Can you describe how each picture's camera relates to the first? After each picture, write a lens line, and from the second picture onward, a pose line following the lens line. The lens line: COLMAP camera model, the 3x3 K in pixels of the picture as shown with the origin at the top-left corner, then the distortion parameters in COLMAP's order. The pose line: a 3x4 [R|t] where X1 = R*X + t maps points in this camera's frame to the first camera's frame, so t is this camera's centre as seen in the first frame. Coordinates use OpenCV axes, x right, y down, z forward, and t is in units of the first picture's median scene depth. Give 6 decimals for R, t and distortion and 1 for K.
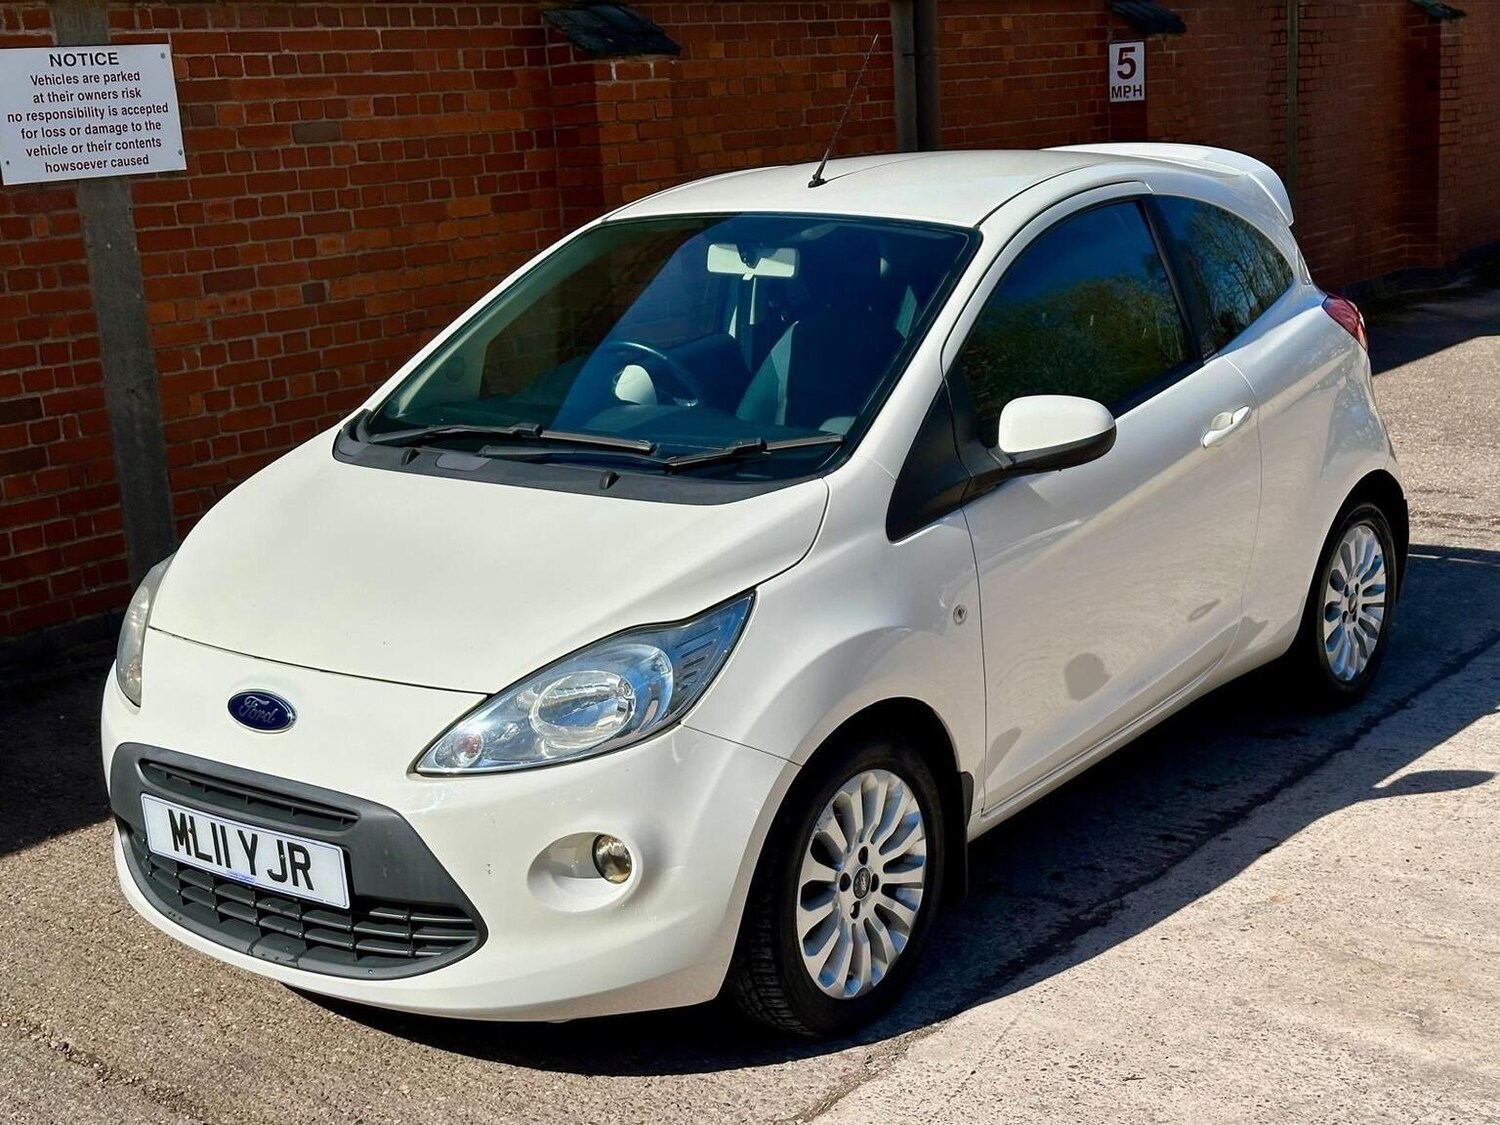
lens RADIAL K [[2070.8, 0, 758.6], [0, 2070.8, 565.6], [0, 0, 1]] dist [0.228927, -0.522090]
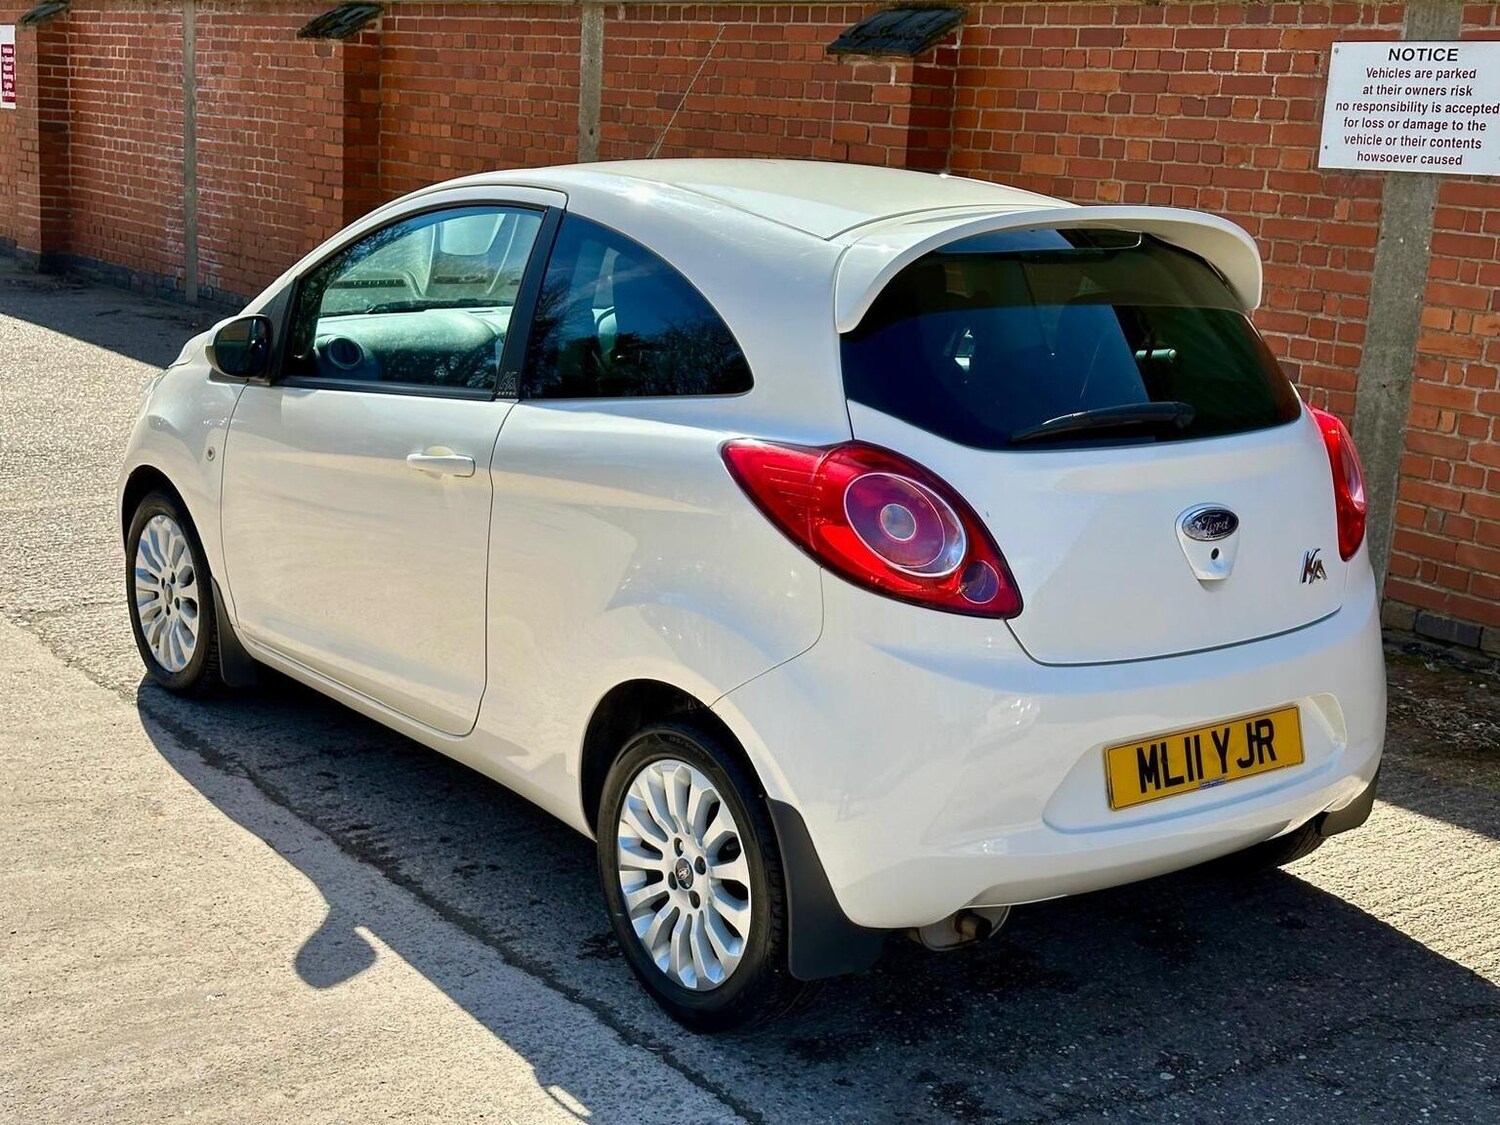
lens RADIAL K [[2083.5, 0, 744.5], [0, 2083.5, 563.1], [0, 0, 1]] dist [0.224002, -0.530896]
pose [[-0.270899, 0.244834, -0.930951, 0.749867], [-0.254459, 0.914498, 0.314552, -0.247934], [0.928366, 0.322101, -0.185436, 0.942253]]
